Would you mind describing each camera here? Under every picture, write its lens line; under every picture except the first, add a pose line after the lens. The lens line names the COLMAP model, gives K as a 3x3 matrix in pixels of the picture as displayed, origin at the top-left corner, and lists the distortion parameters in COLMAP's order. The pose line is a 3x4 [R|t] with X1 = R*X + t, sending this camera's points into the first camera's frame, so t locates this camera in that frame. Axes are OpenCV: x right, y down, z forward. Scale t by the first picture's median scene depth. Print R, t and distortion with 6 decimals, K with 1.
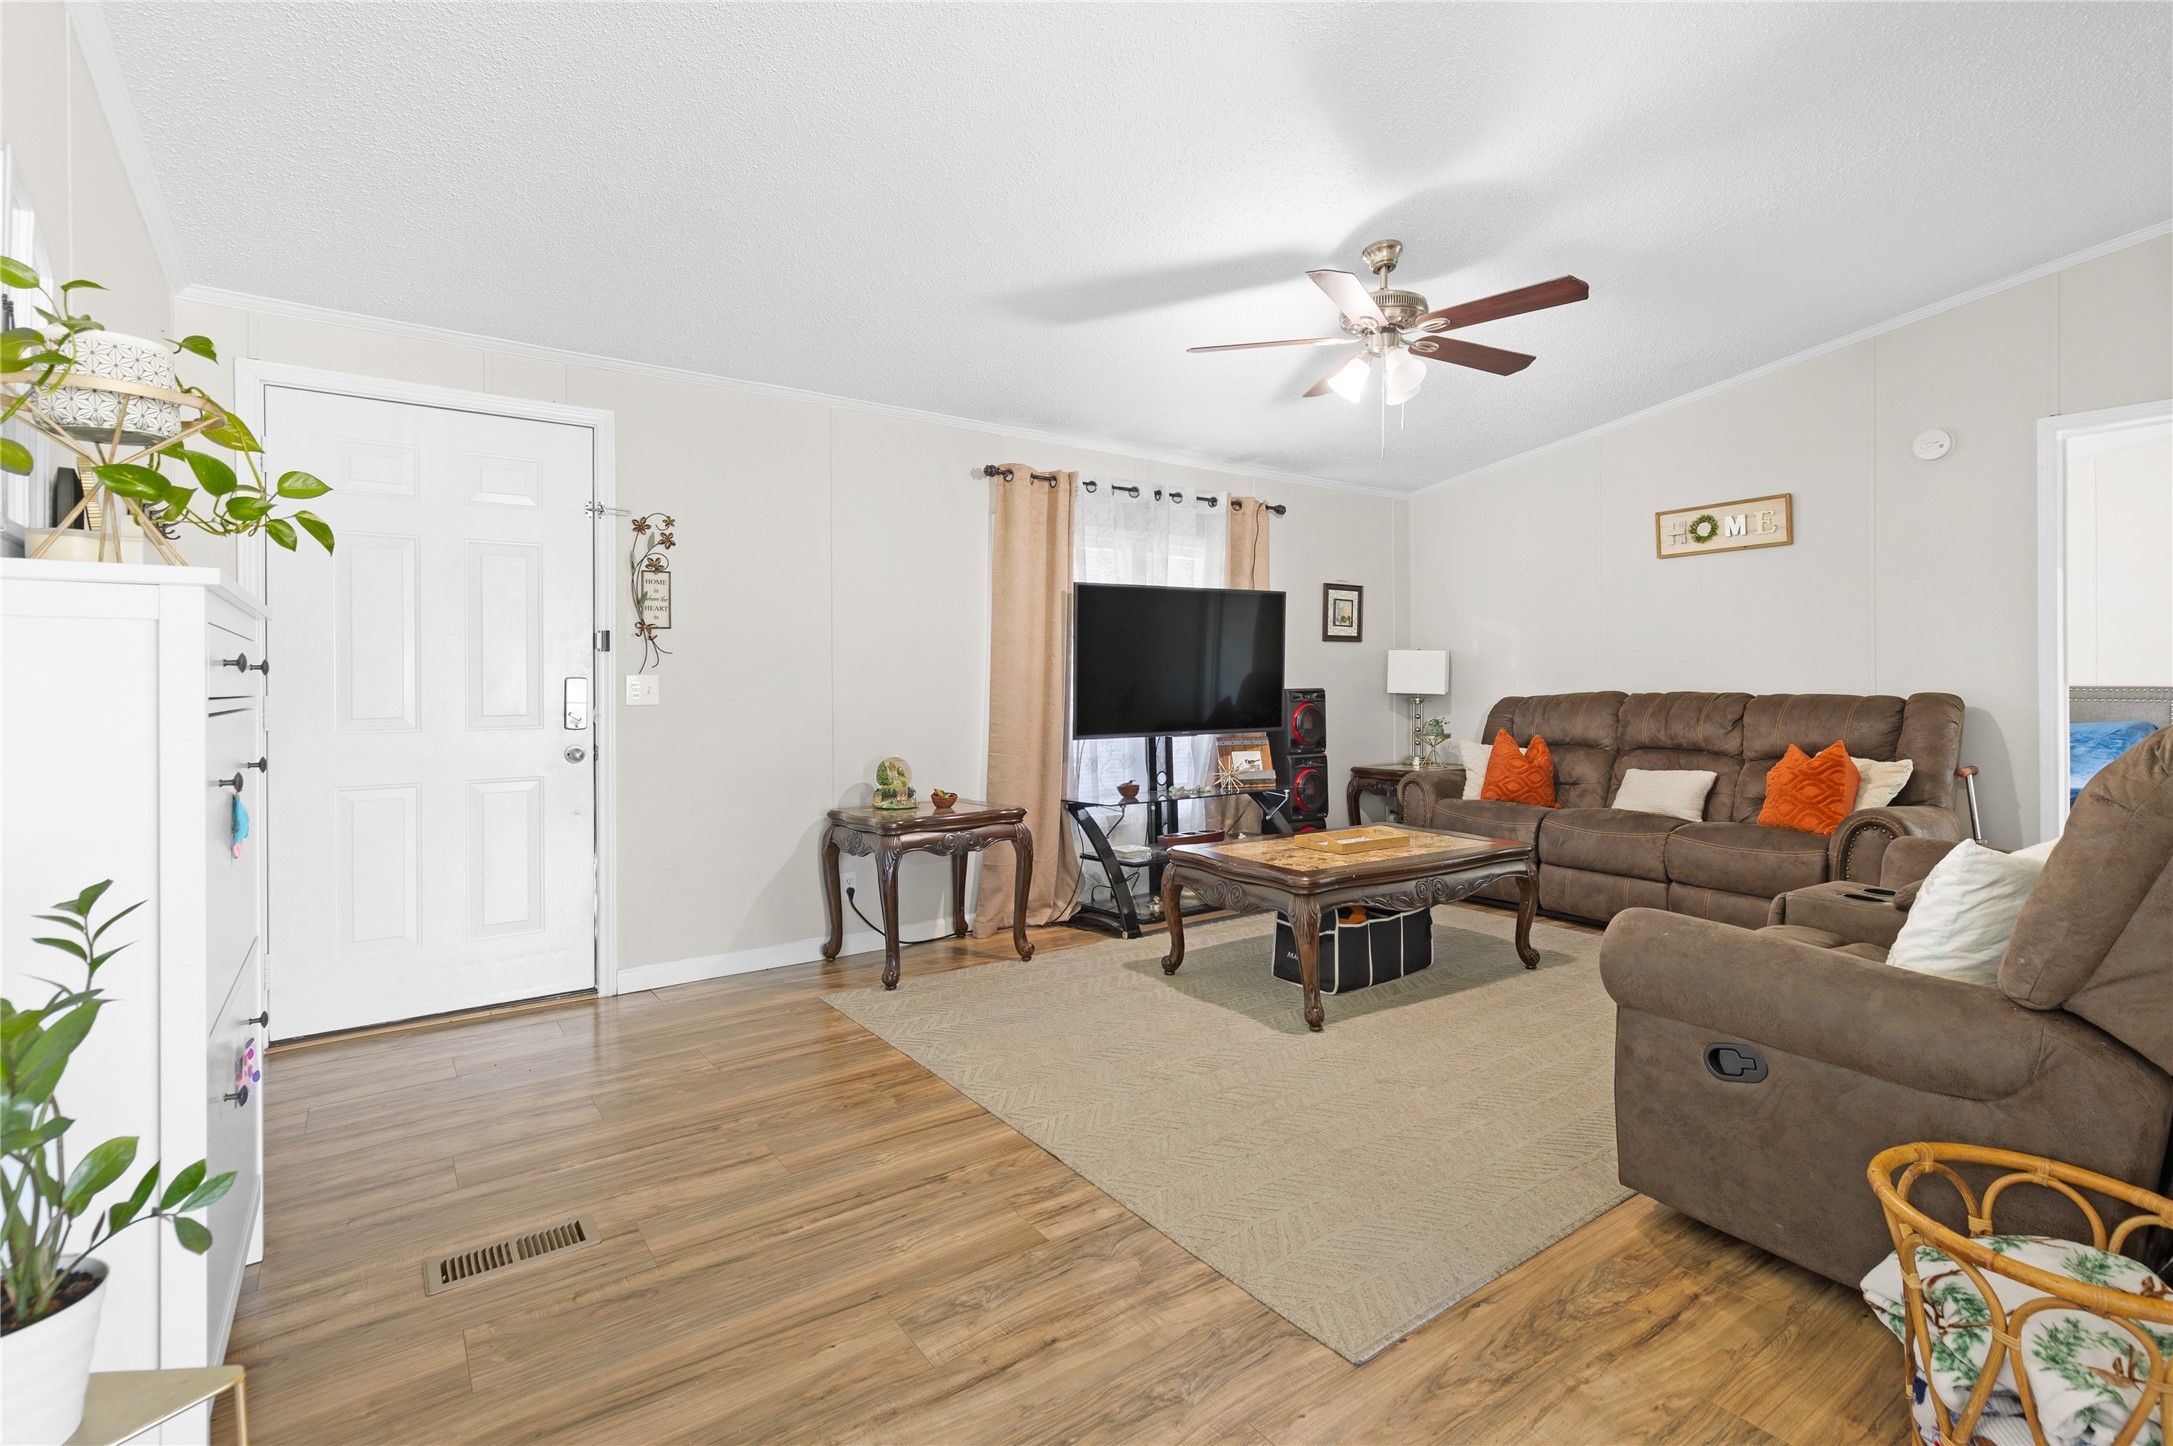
lens RADIAL K [[1000.9, 0, 1102.8], [0, 1000.9, 701.5], [0, 0, 1]] dist [-0.011906, 0.000089]
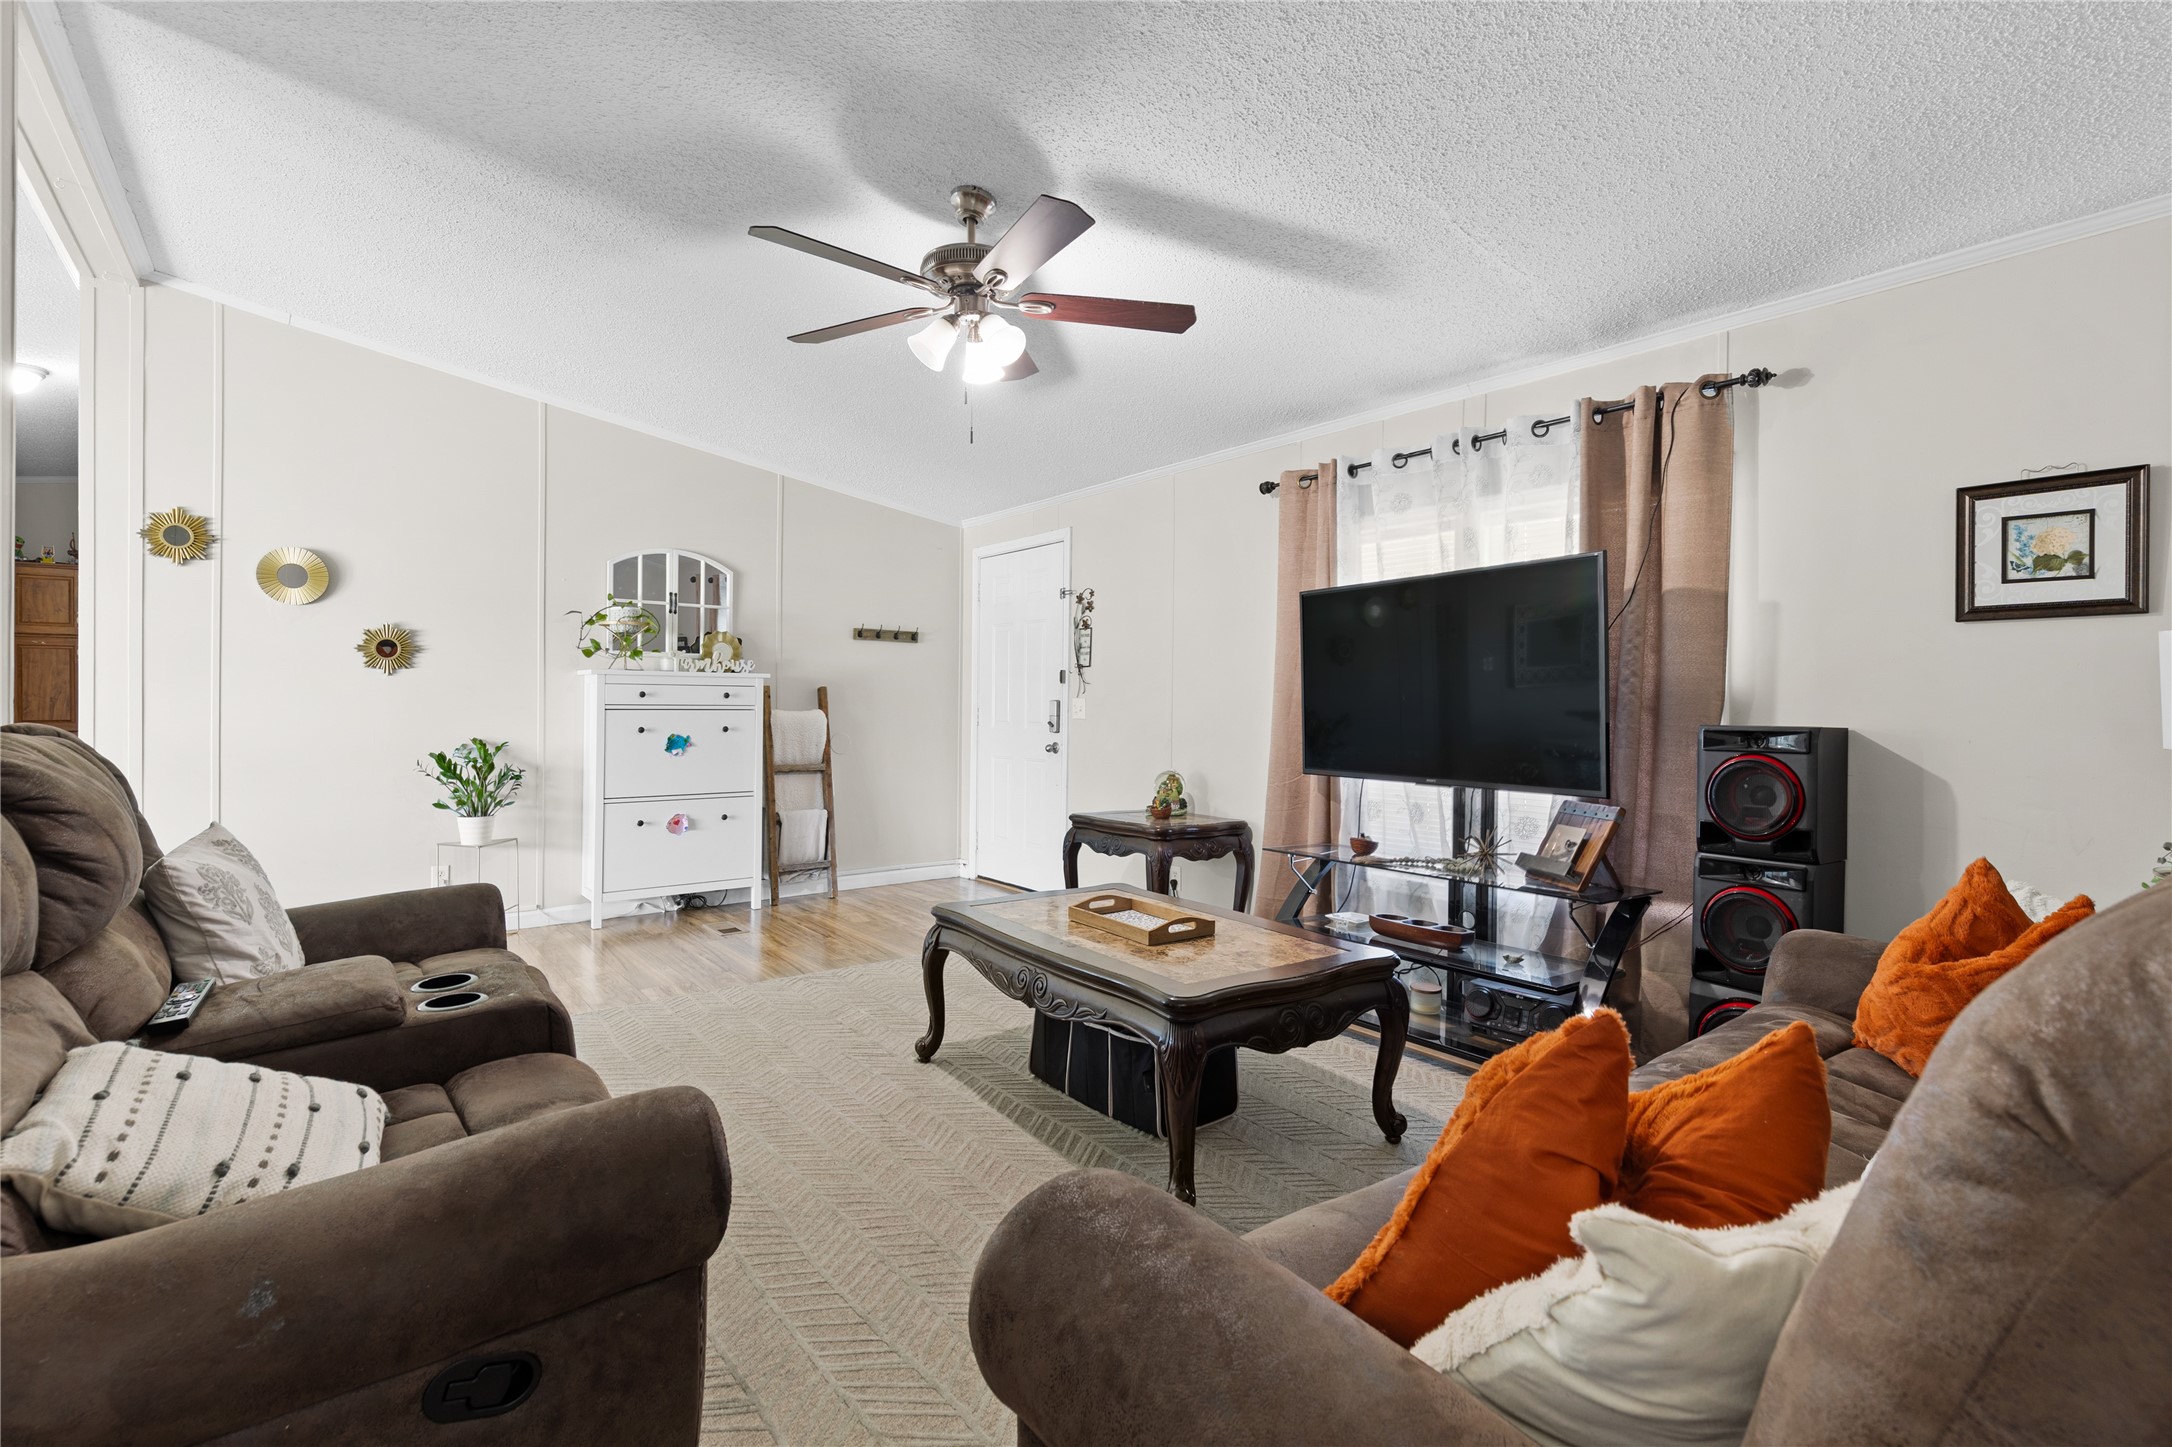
lens RADIAL K [[1000.4, 0, 1102.3], [0, 1000.4, 702.0], [0, 0, 1]] dist [-0.011906, 0.000089]
pose [[0.026965, -0.000013, -0.999636, 0.780251], [-0.032040, 0.999486, -0.000877, -0.016377], [0.999123, 0.032052, 0.026951, 0.752381]]
